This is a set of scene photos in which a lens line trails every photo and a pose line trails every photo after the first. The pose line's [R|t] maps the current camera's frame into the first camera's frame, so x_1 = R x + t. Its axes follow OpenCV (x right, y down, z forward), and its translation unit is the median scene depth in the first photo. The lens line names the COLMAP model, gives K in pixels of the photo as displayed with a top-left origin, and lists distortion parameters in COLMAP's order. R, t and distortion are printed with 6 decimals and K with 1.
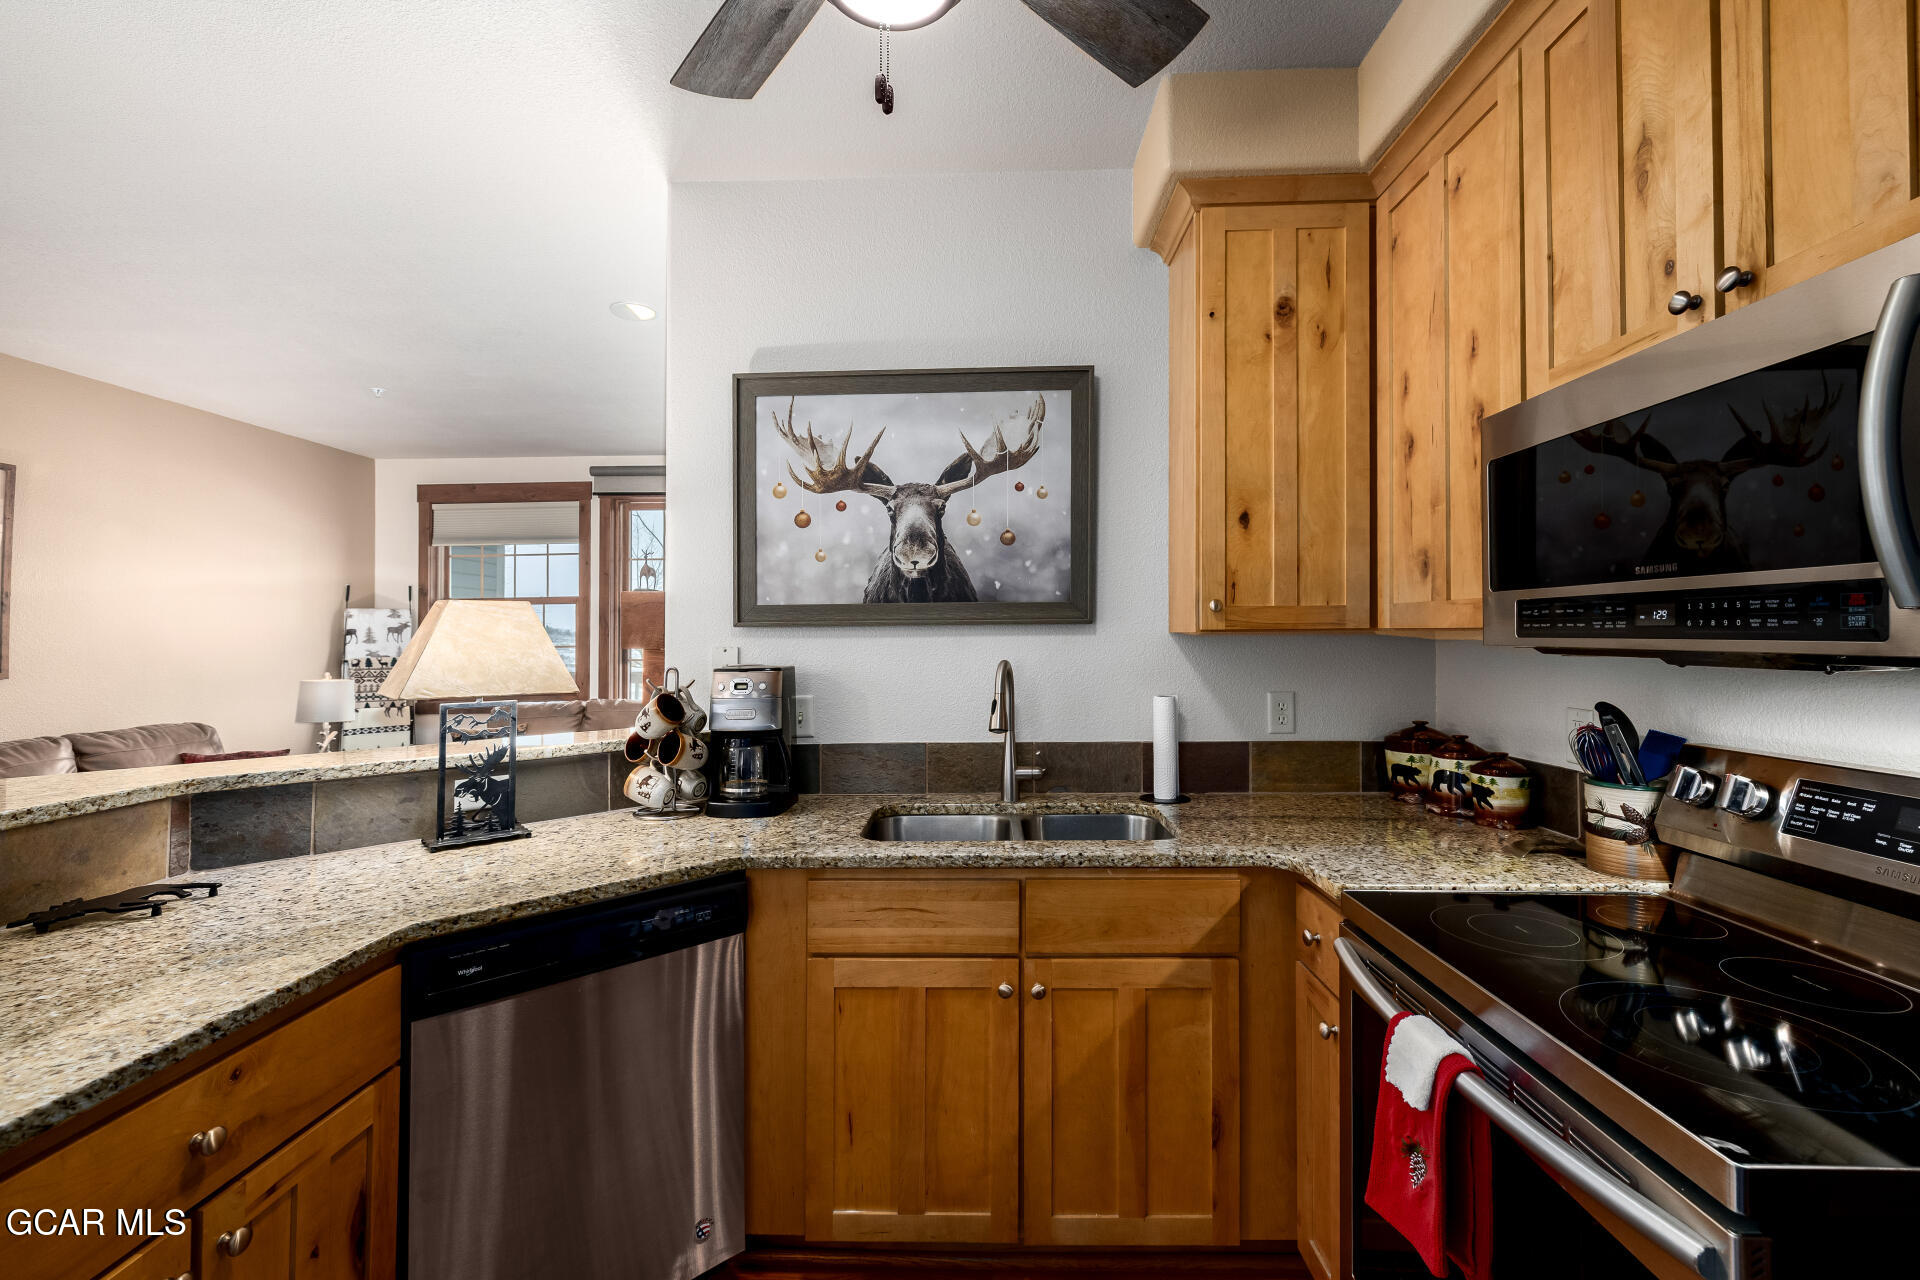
lens RADIAL K [[808.9, 0, 957.2], [0, 808.9, 617.9], [0, 0, 1]] dist [0.000234, -0.000108]
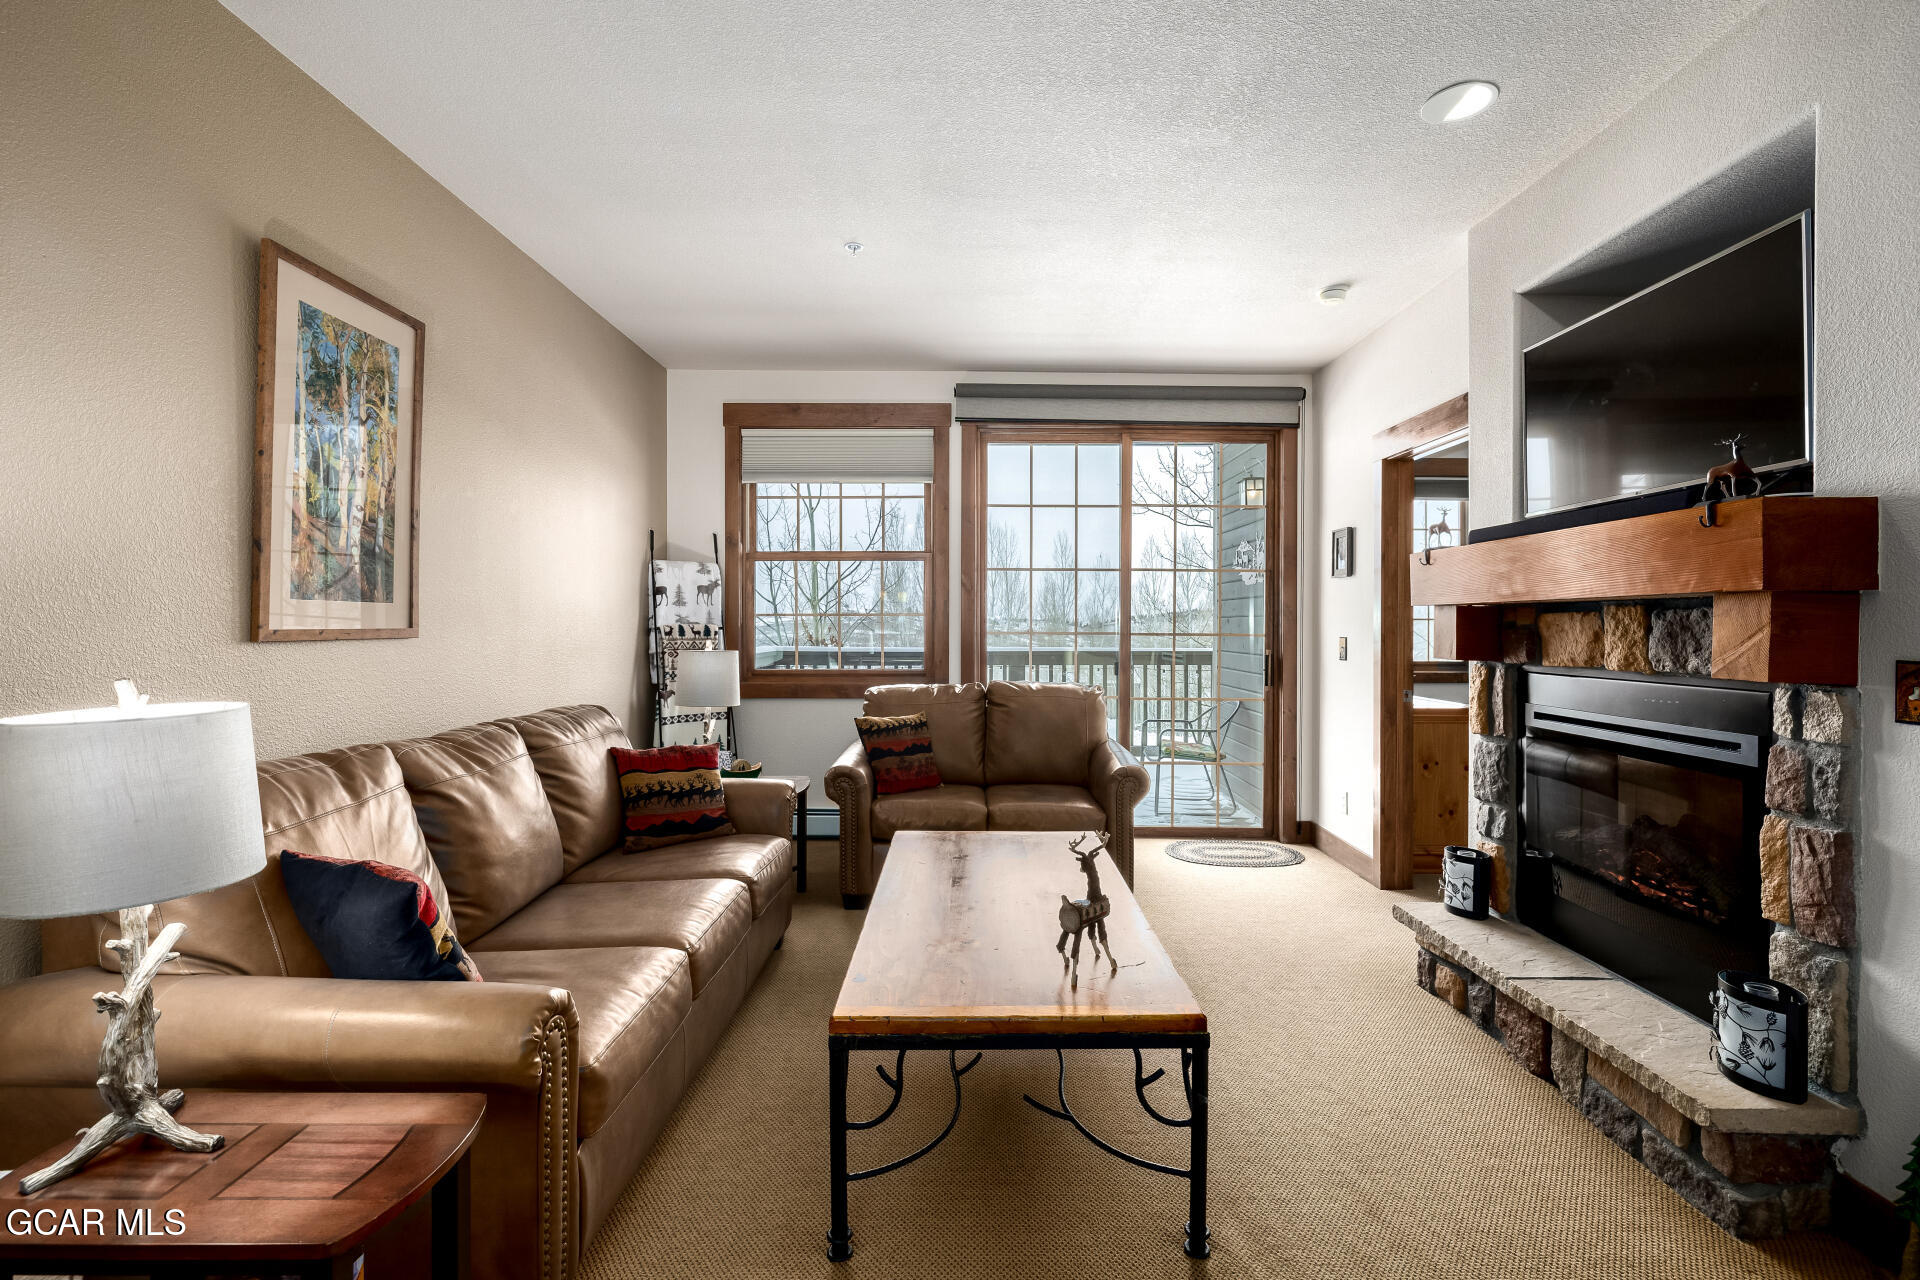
lens RADIAL K [[866.5, 0, 977.6], [0, 866.5, 624.0], [0, 0, 1]] dist [0.001689, 0.000022]
pose [[0.999149, 0.013294, 0.039043, -1.216948], [-0.014182, 0.999645, 0.022556, 0.067155], [-0.038729, -0.023091, 0.998983, 0.415494]]
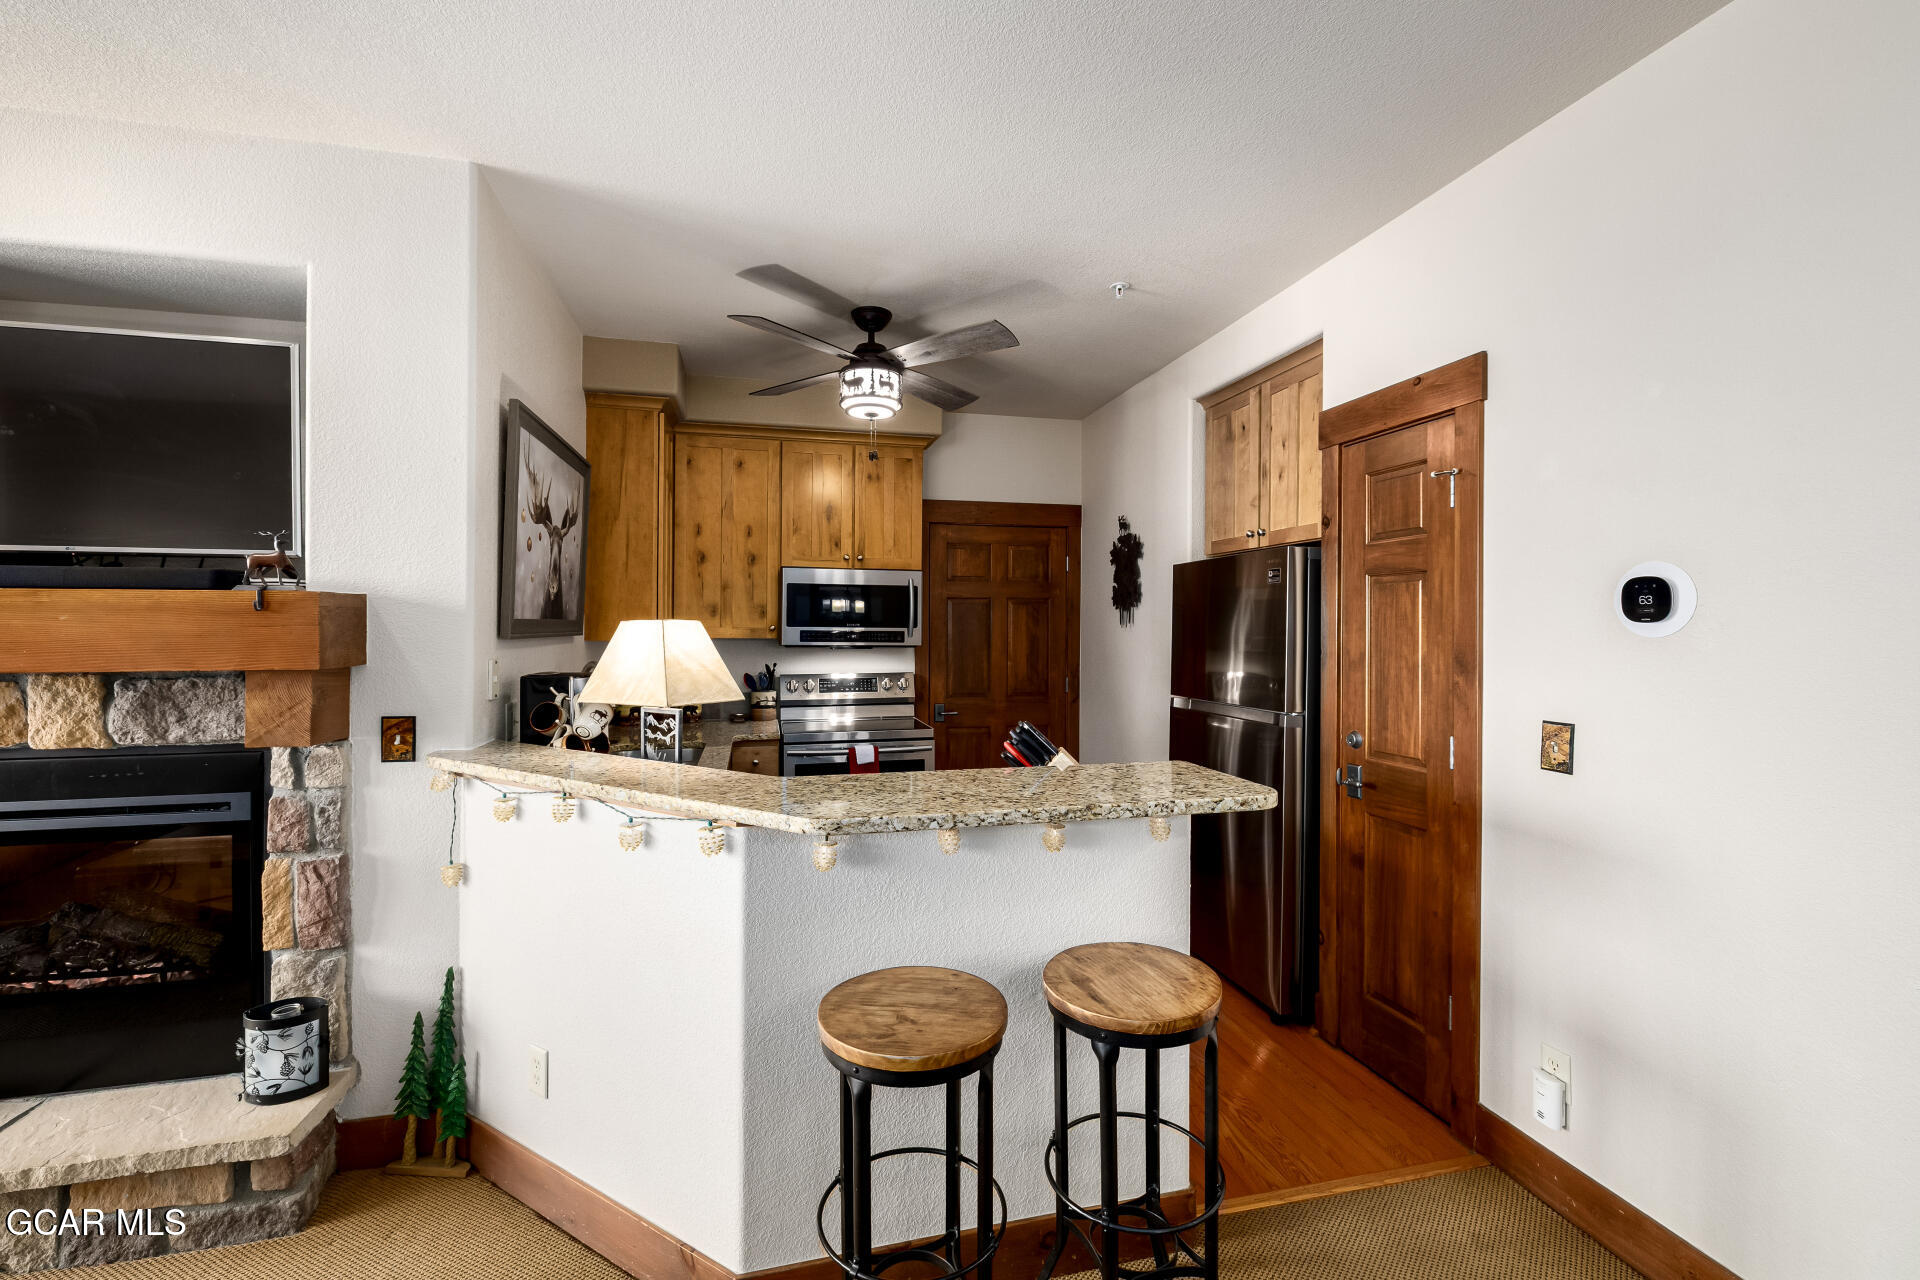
lens RADIAL K [[808.9, 0, 960.2], [0, 808.9, 630.0], [0, 0, 1]] dist [0.000234, -0.000108]
pose [[-0.267280, 0.003072, 0.963614, -1.493040], [-0.022332, 0.999707, -0.009381, -0.004657], [-0.963360, -0.024026, -0.267133, 0.741090]]
